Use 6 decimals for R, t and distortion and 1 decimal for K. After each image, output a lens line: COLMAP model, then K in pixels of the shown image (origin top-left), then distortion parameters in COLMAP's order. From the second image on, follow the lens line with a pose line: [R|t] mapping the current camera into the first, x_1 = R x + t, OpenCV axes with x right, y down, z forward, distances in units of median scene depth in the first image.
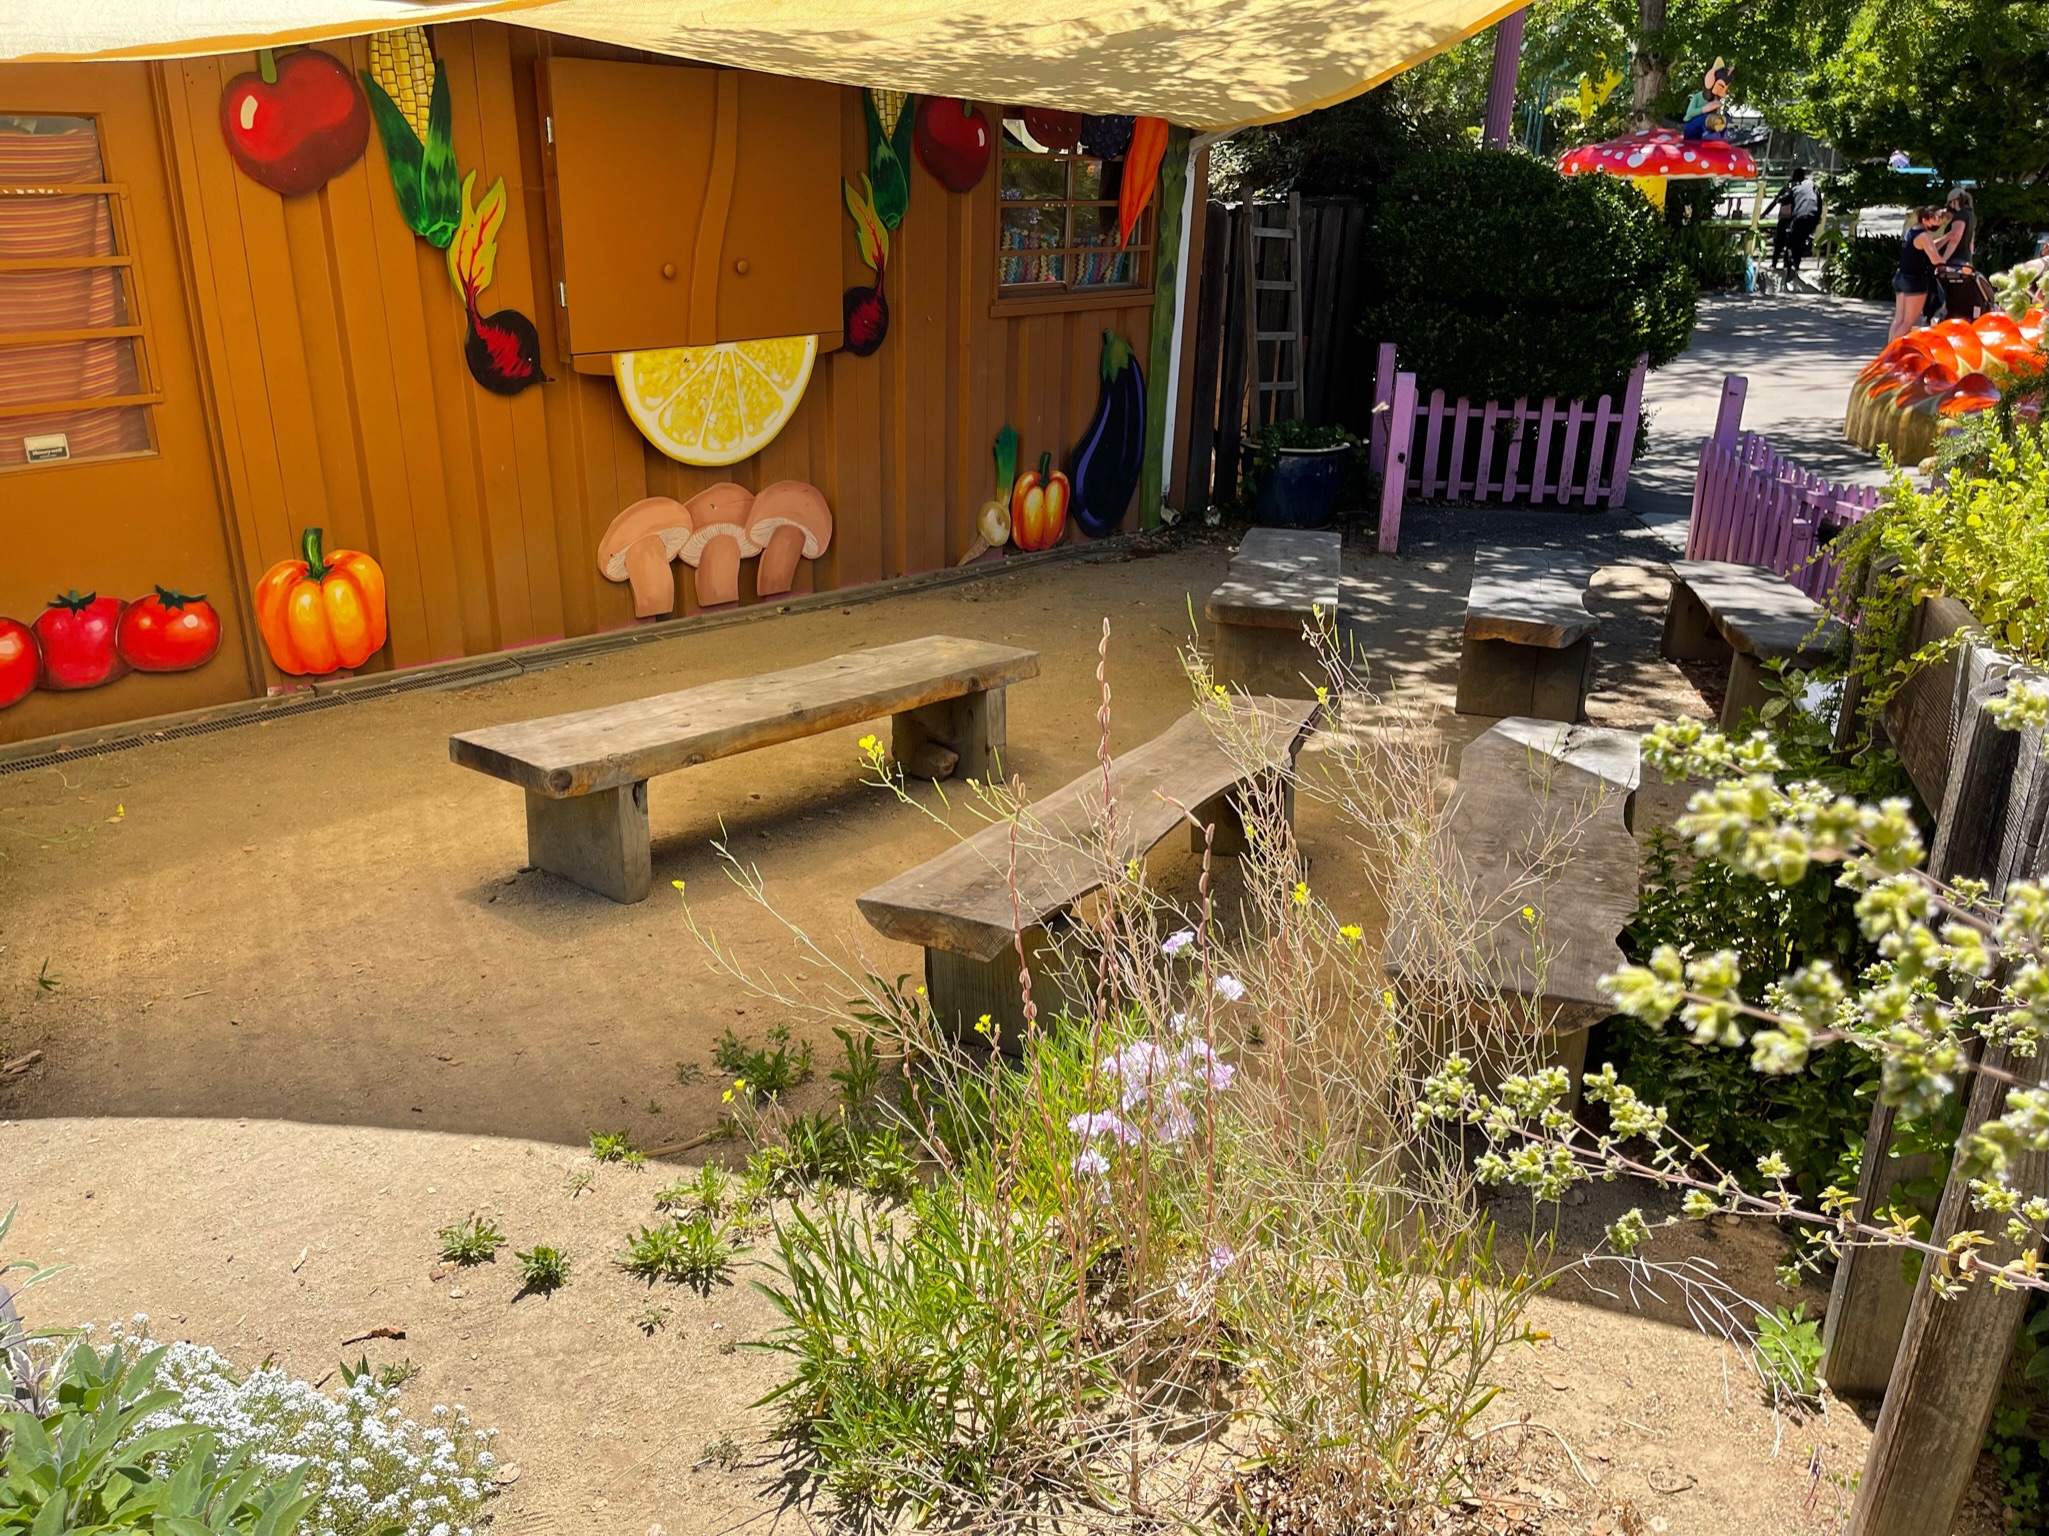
lens RADIAL K [[1515.9, 0, 1034.2], [0, 1515.9, 776.4], [0, 0, 1]] dist [0.003145, -0.032984]
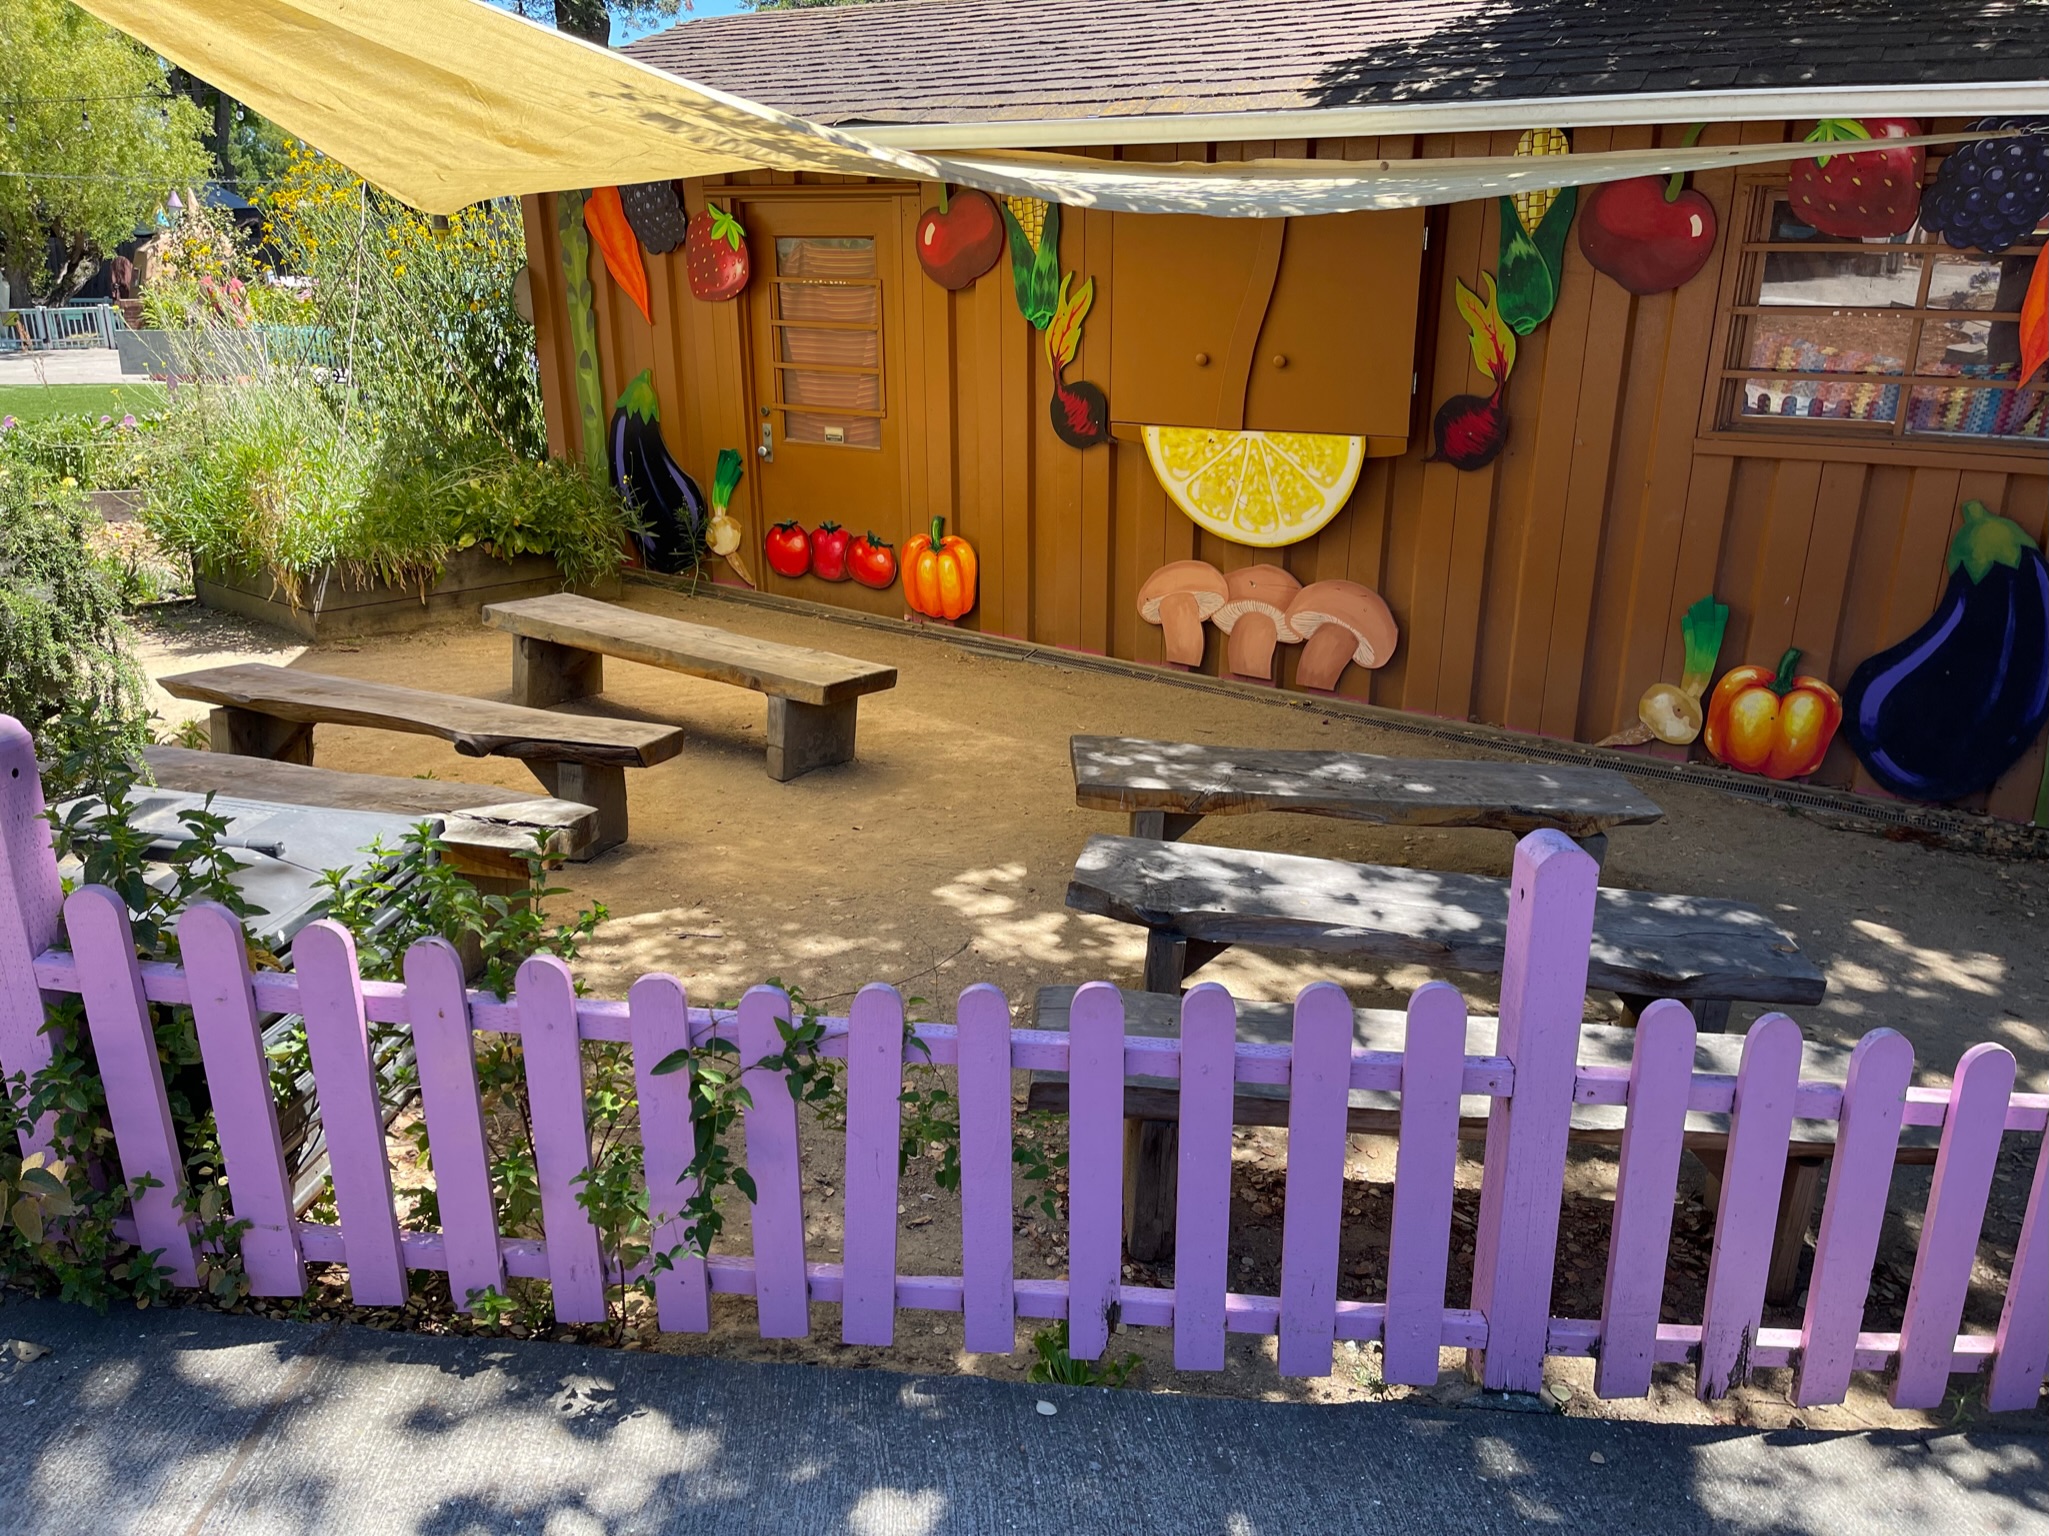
lens RADIAL K [[1515.9, 0, 1027.5], [0, 1515.9, 764.1], [0, 0, 1]] dist [0.003145, -0.032984]
pose [[0.197696, 0.290431, -0.936251, 0.791168], [-0.360847, 0.909597, 0.205968, -0.228016], [0.911431, 0.297124, 0.284625, 0.605427]]
